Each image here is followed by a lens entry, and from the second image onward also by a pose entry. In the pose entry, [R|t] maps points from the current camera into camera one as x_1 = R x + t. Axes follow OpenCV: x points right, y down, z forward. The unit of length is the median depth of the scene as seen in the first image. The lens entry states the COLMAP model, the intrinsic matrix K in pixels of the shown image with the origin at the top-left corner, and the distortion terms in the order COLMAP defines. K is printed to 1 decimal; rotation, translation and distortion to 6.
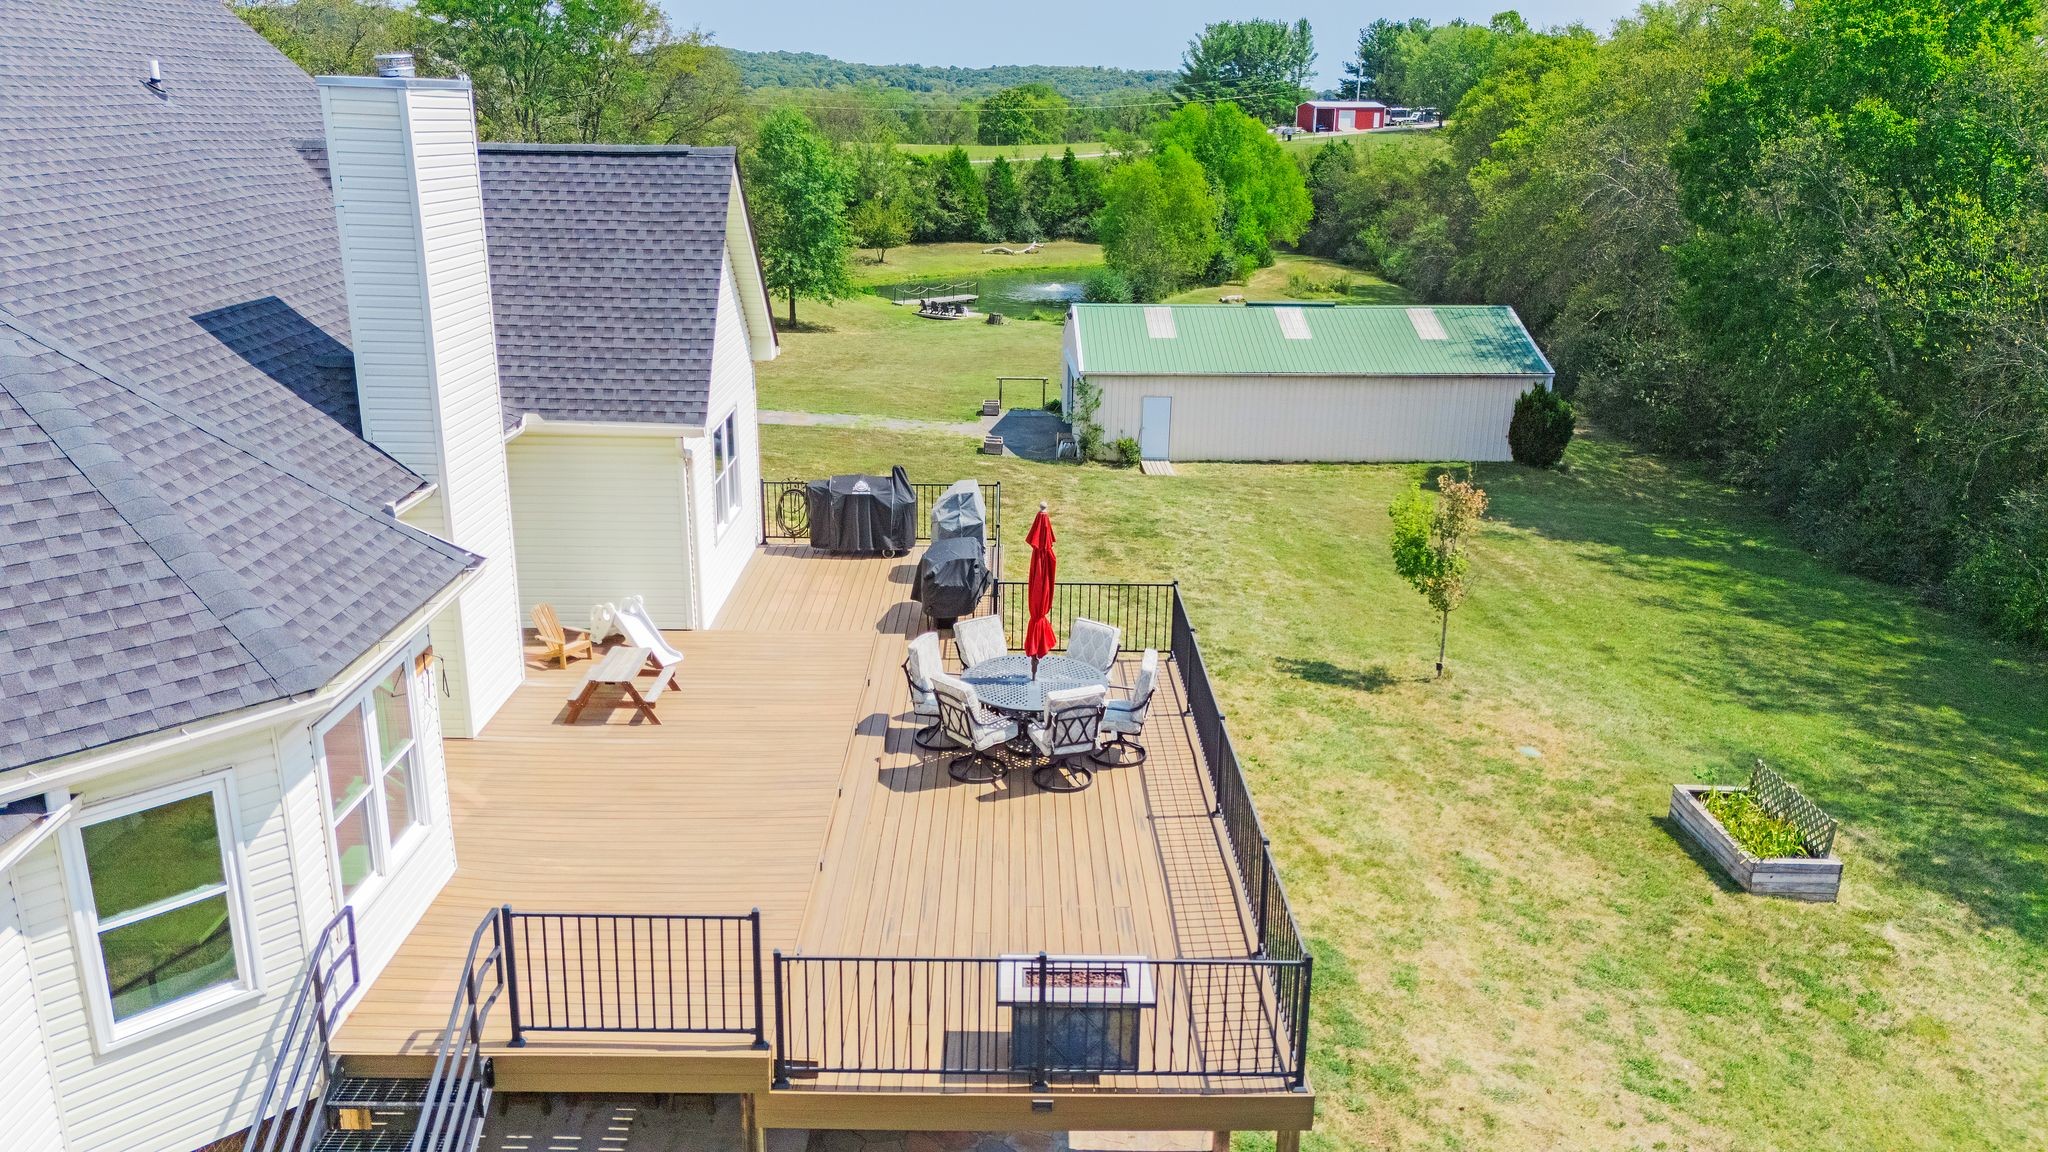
lens RADIAL K [[1532.2, 0, 1017.3], [0, 1532.2, 570.5], [0, 0, 1]] dist [0.052399, -0.009732]
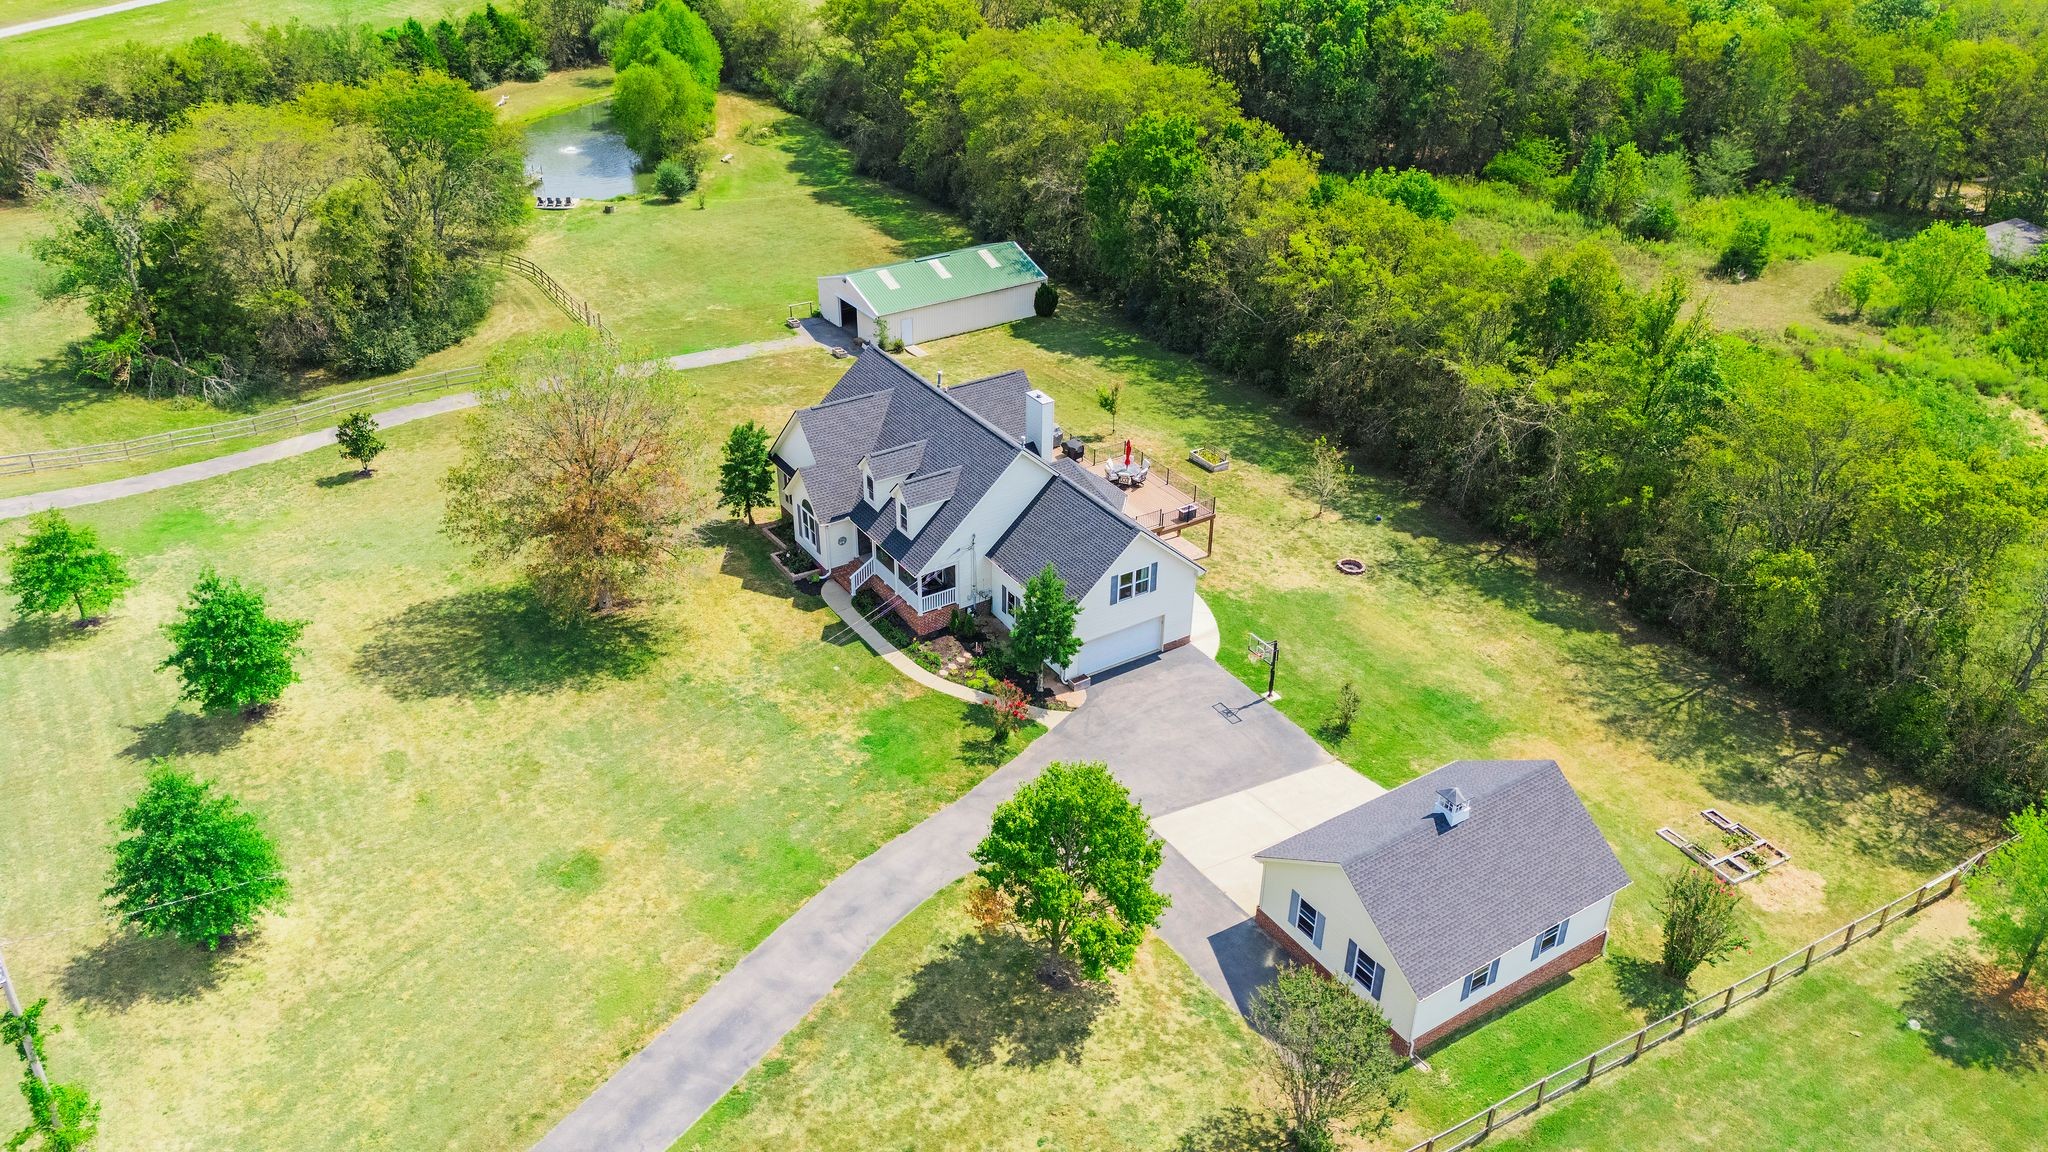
lens RADIAL K [[1532.2, 0, 1016.5], [0, 1532.2, 578.8], [0, 0, 1]] dist [0.052399, -0.009732]
pose [[0.850683, -0.274656, 0.448222, -0.302758], [0.158157, 0.946869, 0.280044, -0.120951], [-0.501323, -0.167339, 0.848924, -0.369027]]
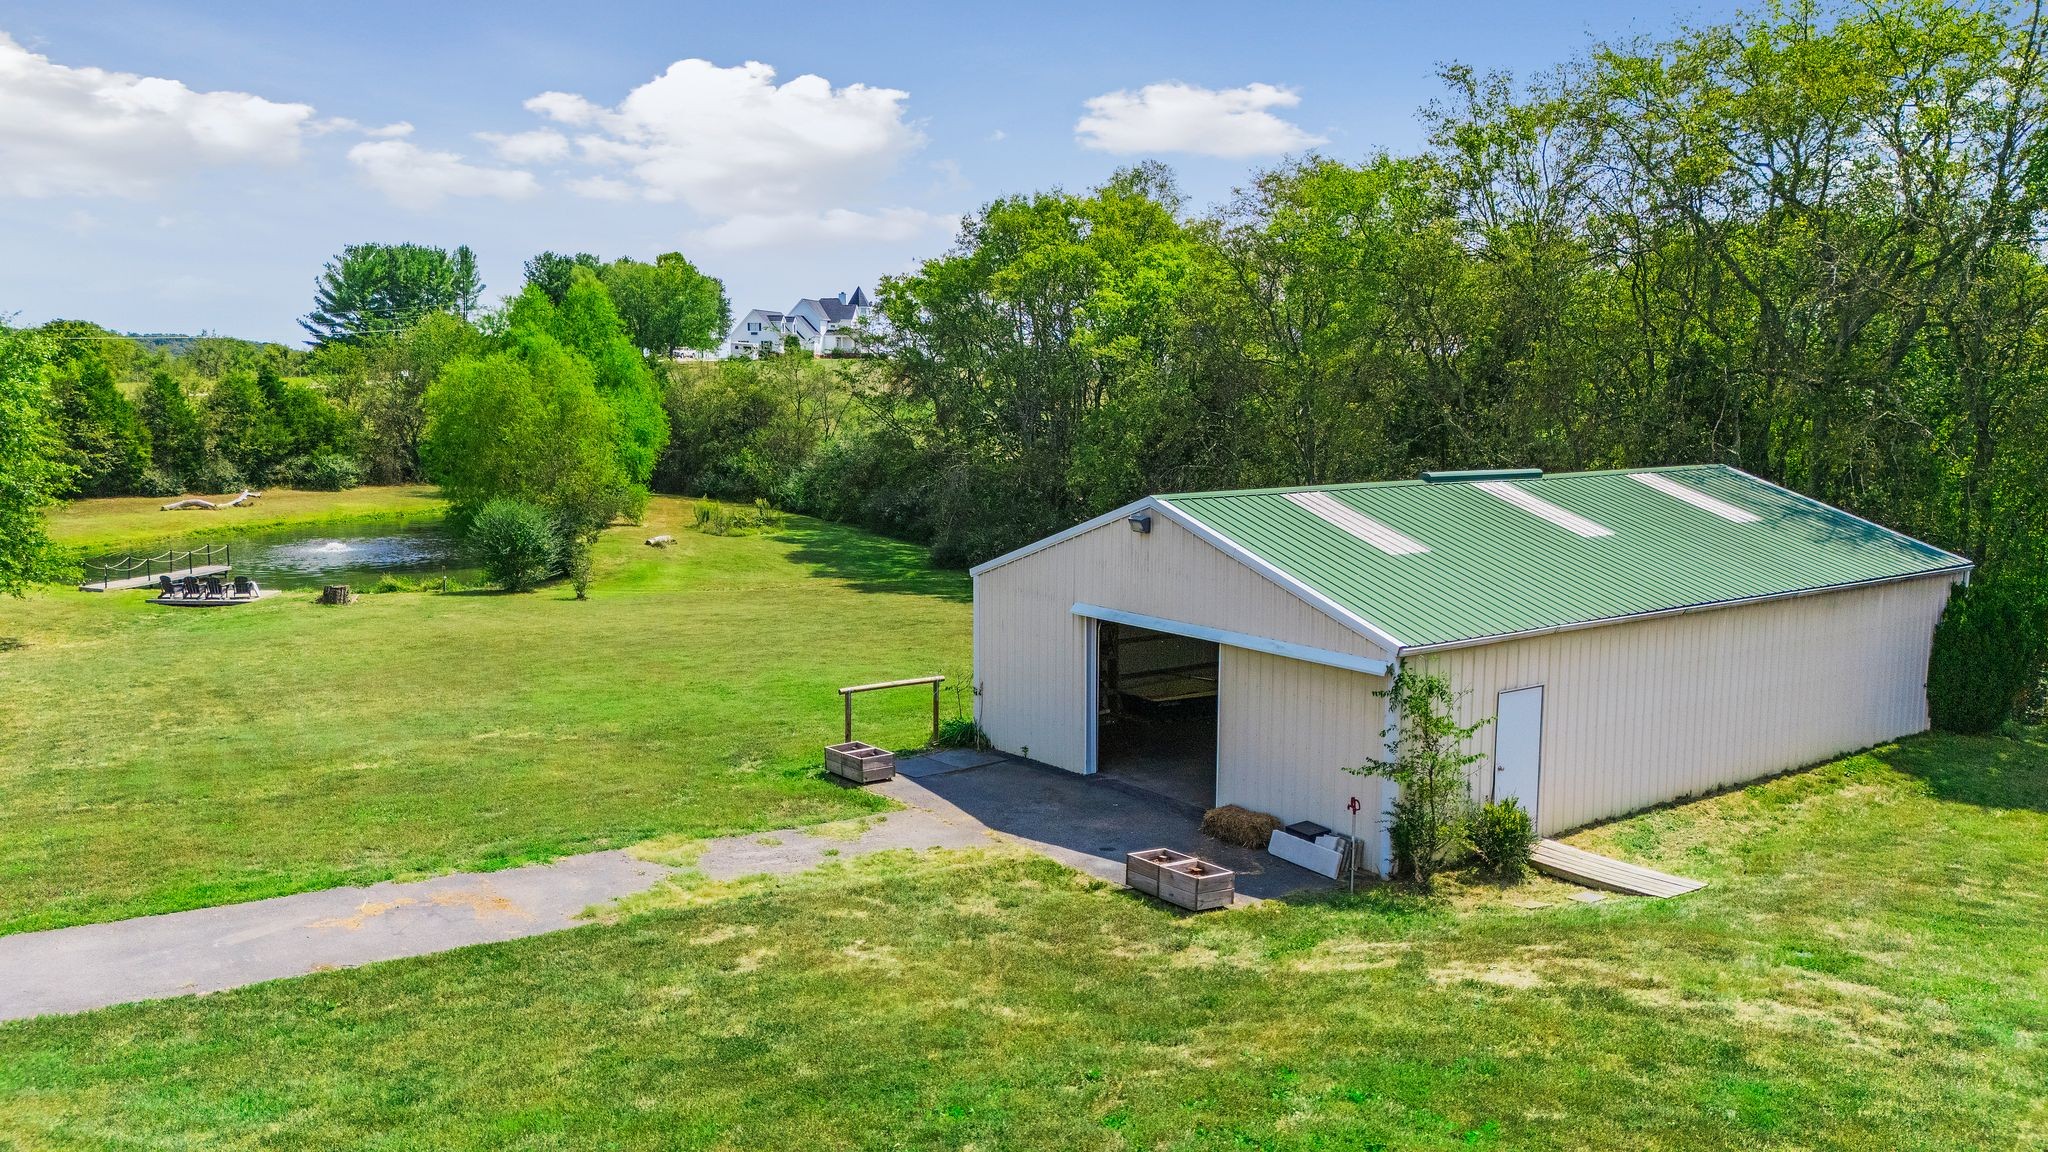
lens RADIAL K [[1532.2, 0, 1031.5], [0, 1532.2, 571.3], [0, 0, 1]] dist [0.052399, -0.009732]
pose [[0.829436, -0.080043, 0.552837, -0.080235], [0.169681, 0.979019, -0.112829, -0.039902], [-0.532207, 0.187390, 0.825615, 0.241443]]
